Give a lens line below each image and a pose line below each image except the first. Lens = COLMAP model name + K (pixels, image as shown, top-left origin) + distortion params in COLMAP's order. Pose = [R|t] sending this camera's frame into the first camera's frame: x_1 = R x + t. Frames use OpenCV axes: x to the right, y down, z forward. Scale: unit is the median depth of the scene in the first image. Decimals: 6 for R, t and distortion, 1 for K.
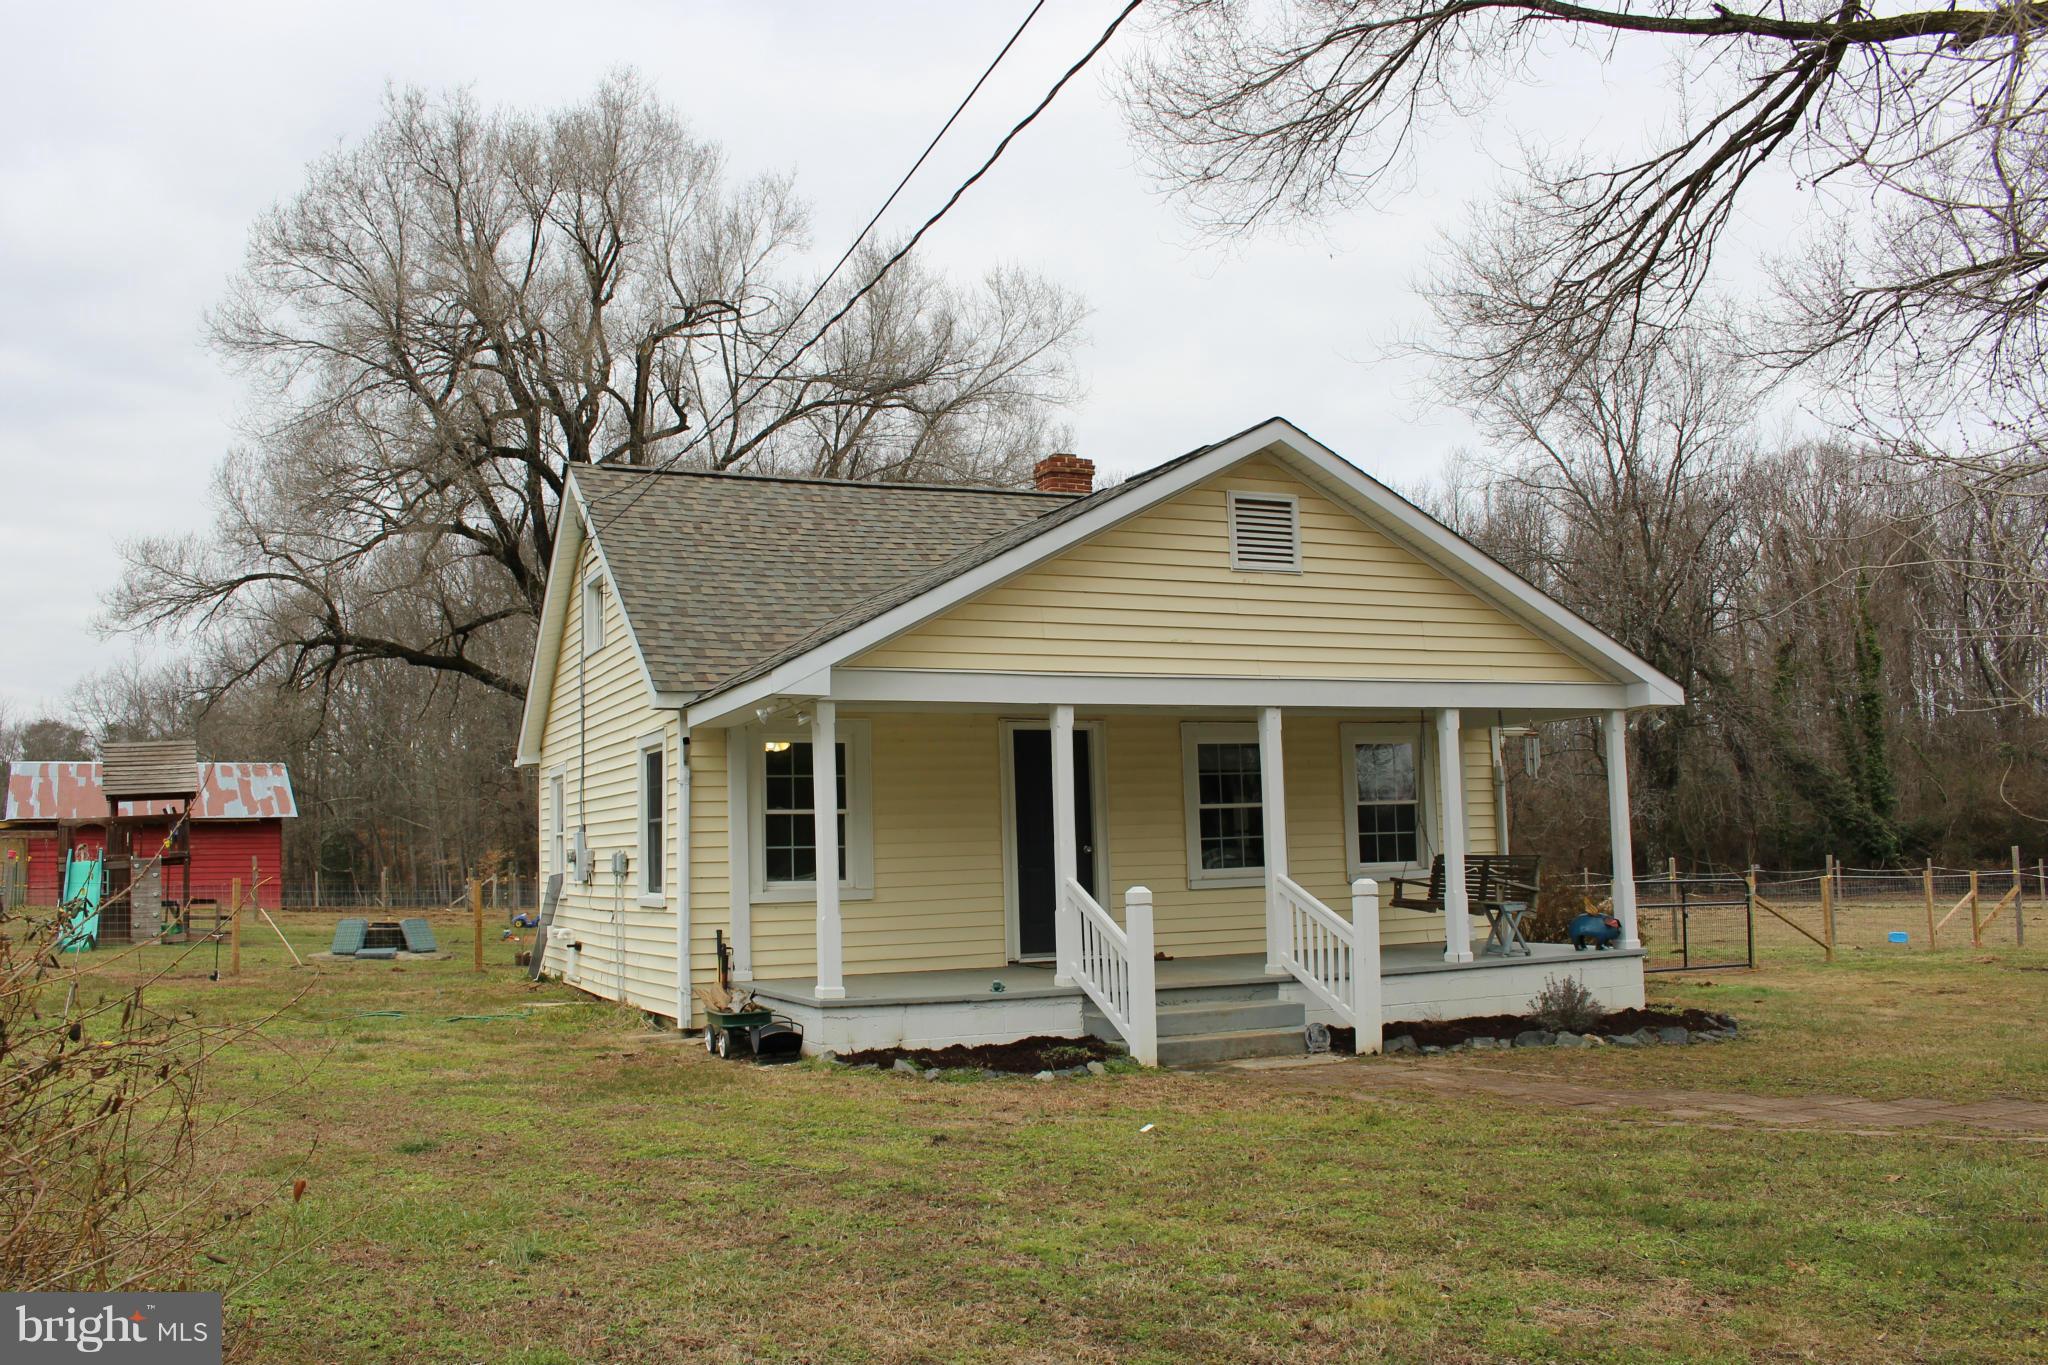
lens RADIAL K [[1680.6, 0, 988.8], [0, 1680.6, 676.7], [0, 0, 1]] dist [-0.135795, 0.094893]
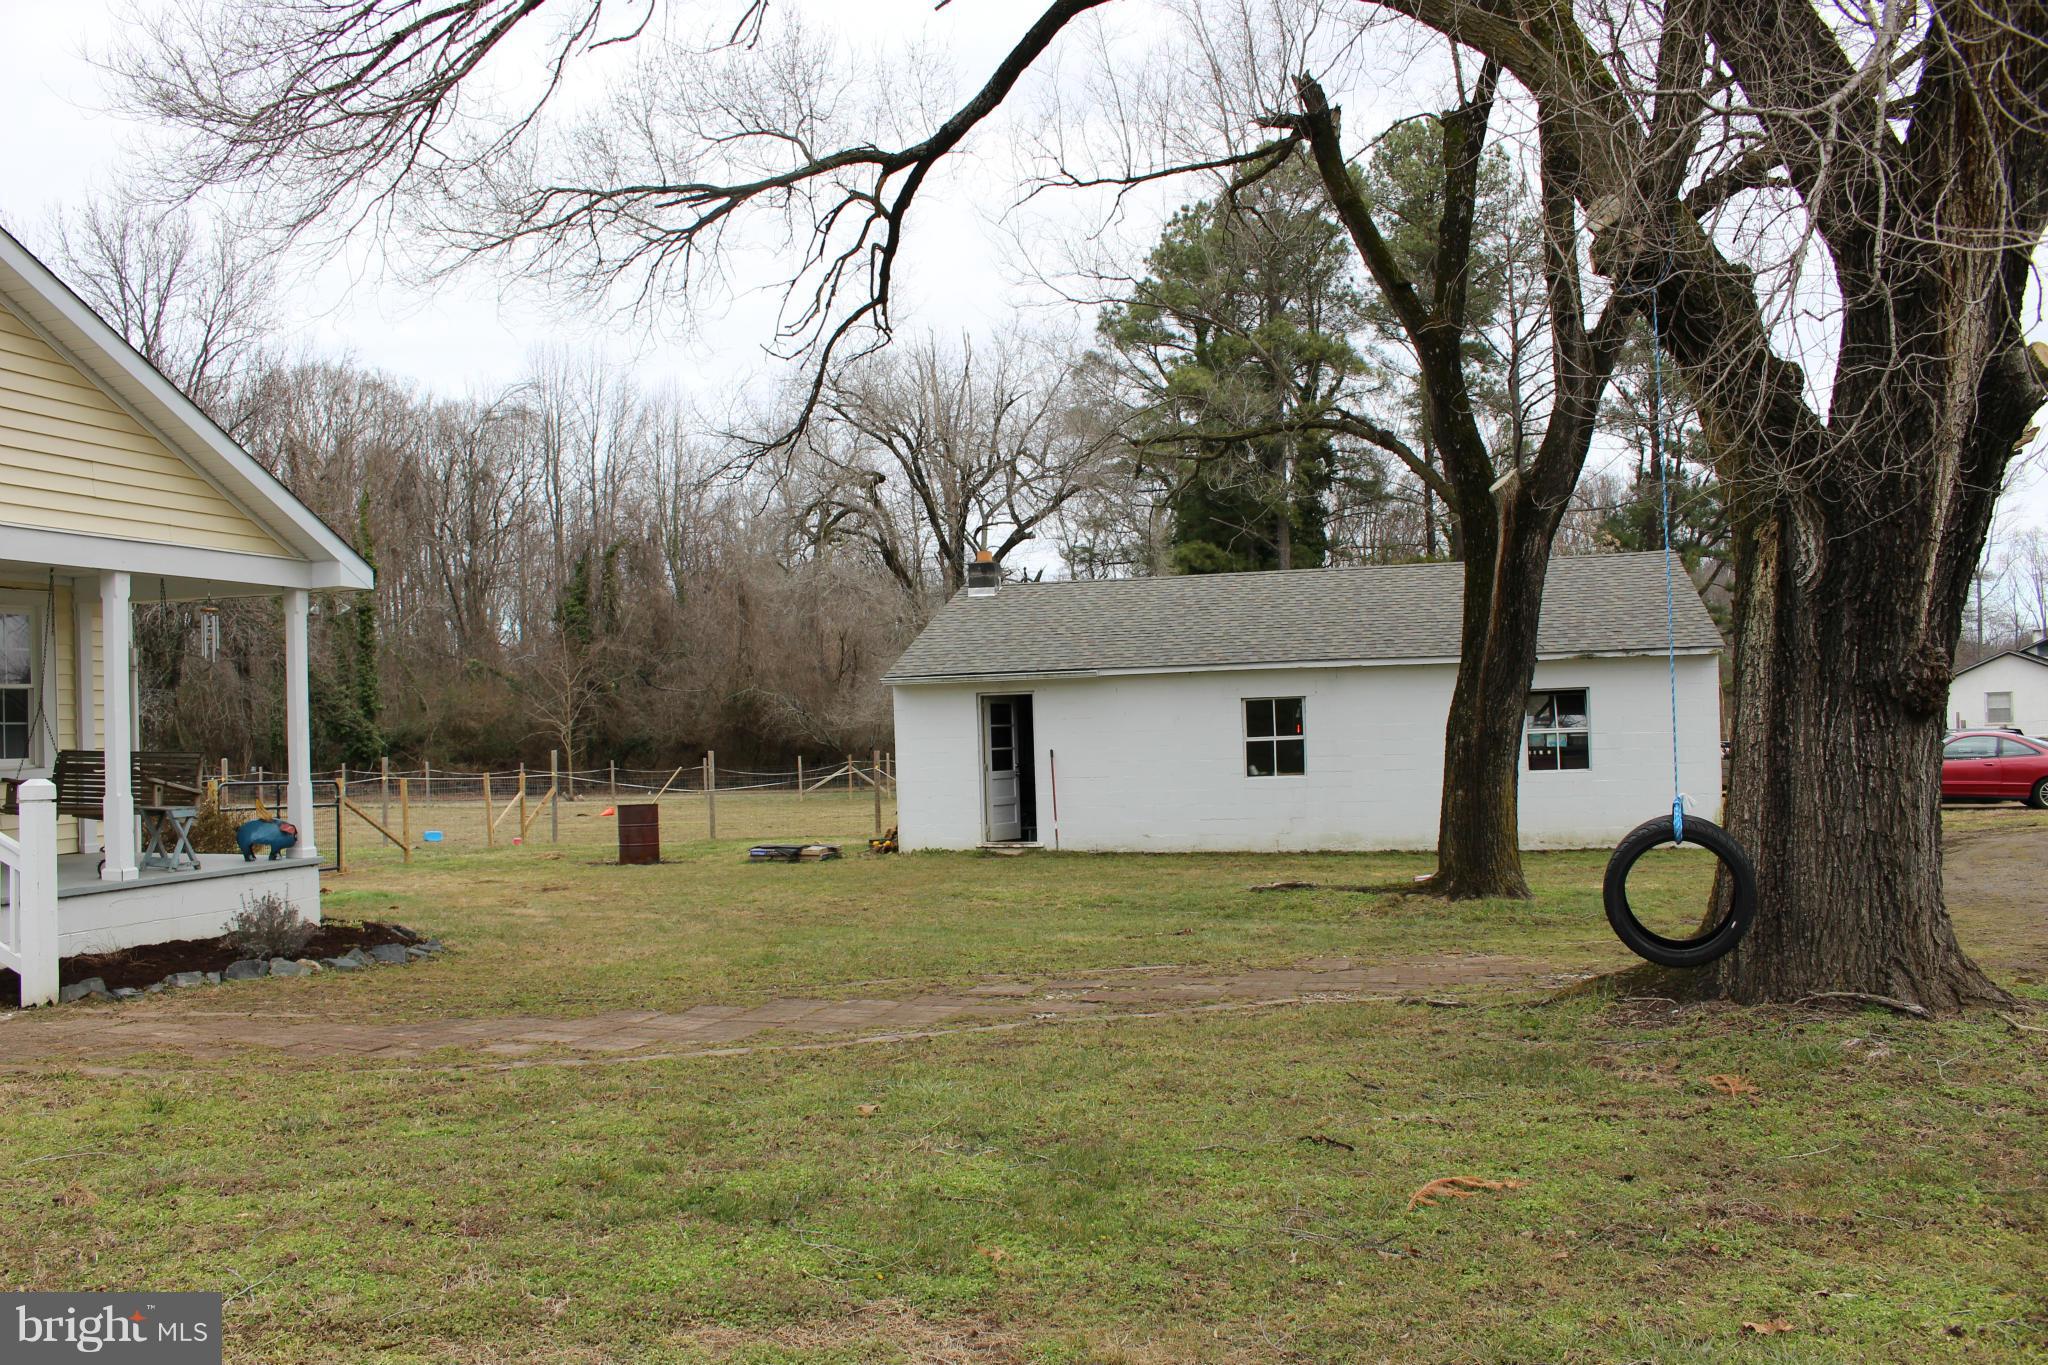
lens RADIAL K [[1680.6, 0, 988.8], [0, 1680.6, 676.7], [0, 0, 1]] dist [-0.135795, 0.094893]
pose [[0.659546, 0.031958, 0.750984, -0.038910], [-0.076738, 0.996738, 0.024978, 0.016957], [-0.747737, -0.074103, 0.659847, 0.141401]]
